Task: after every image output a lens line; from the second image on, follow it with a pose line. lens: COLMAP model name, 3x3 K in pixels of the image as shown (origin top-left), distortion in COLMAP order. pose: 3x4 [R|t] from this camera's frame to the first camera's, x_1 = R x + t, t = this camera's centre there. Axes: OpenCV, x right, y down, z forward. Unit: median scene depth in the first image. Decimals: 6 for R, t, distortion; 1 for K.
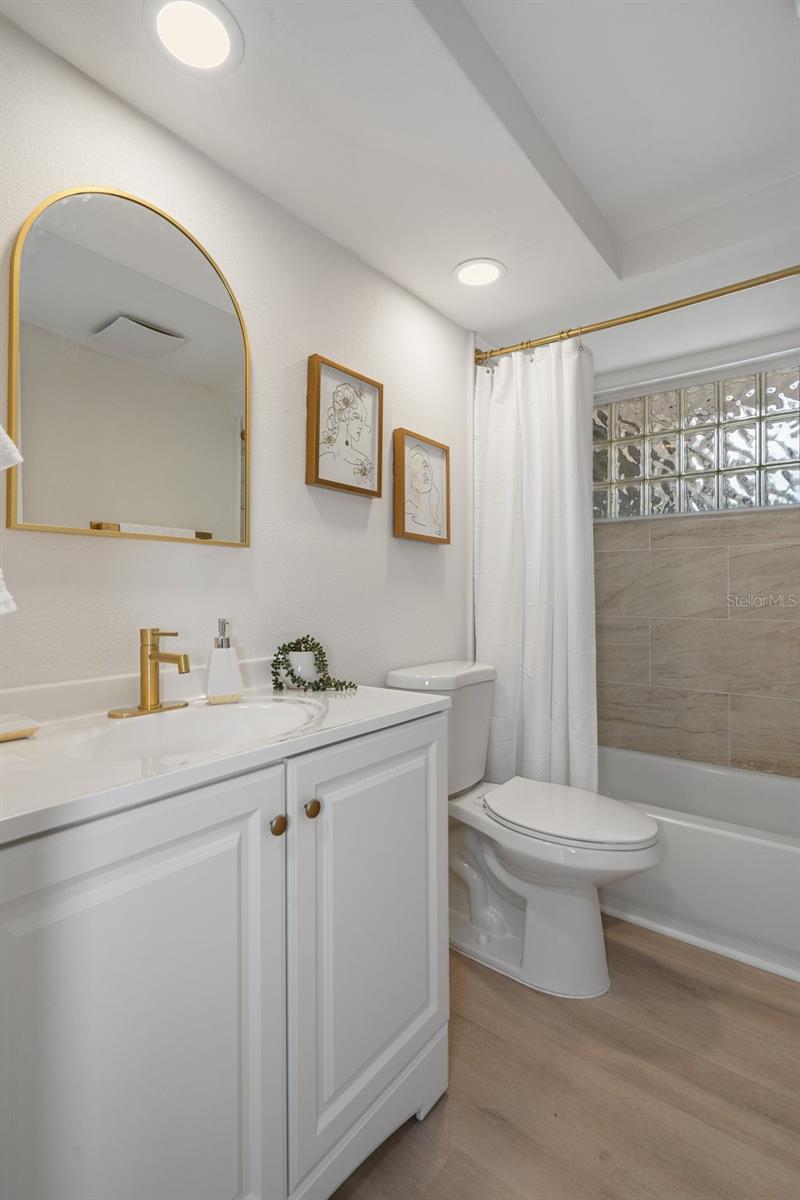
lens RADIAL K [[566.6, 0, 344.5], [0, 566.6, 621.0], [0, 0, 1]] dist [-0.000479, 0.001815]
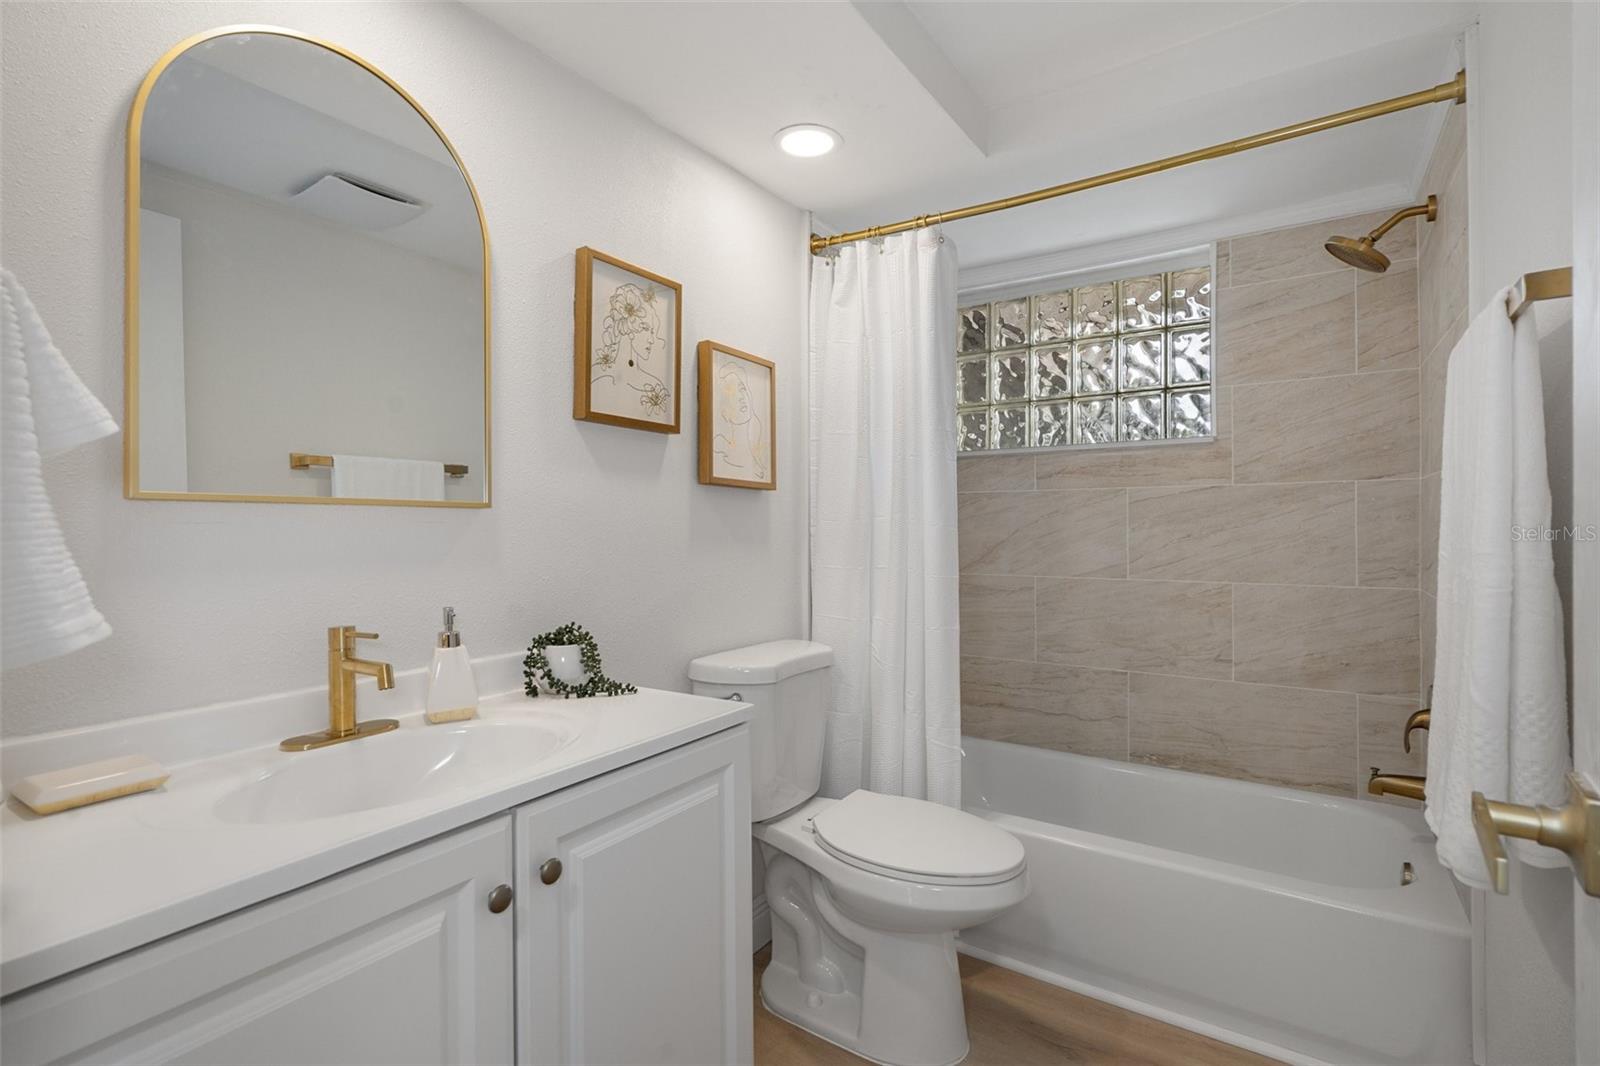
lens RADIAL K [[755.5, 0, 796.6], [0, 755.5, 528.4], [0, 0, 1]] dist [-0.000479, 0.001815]
pose [[0.996233, -0.005167, 0.086561, 0.127888], [0.004241, 0.999932, 0.010888, -0.096374], [-0.086611, -0.010480, 0.996187, -0.027654]]
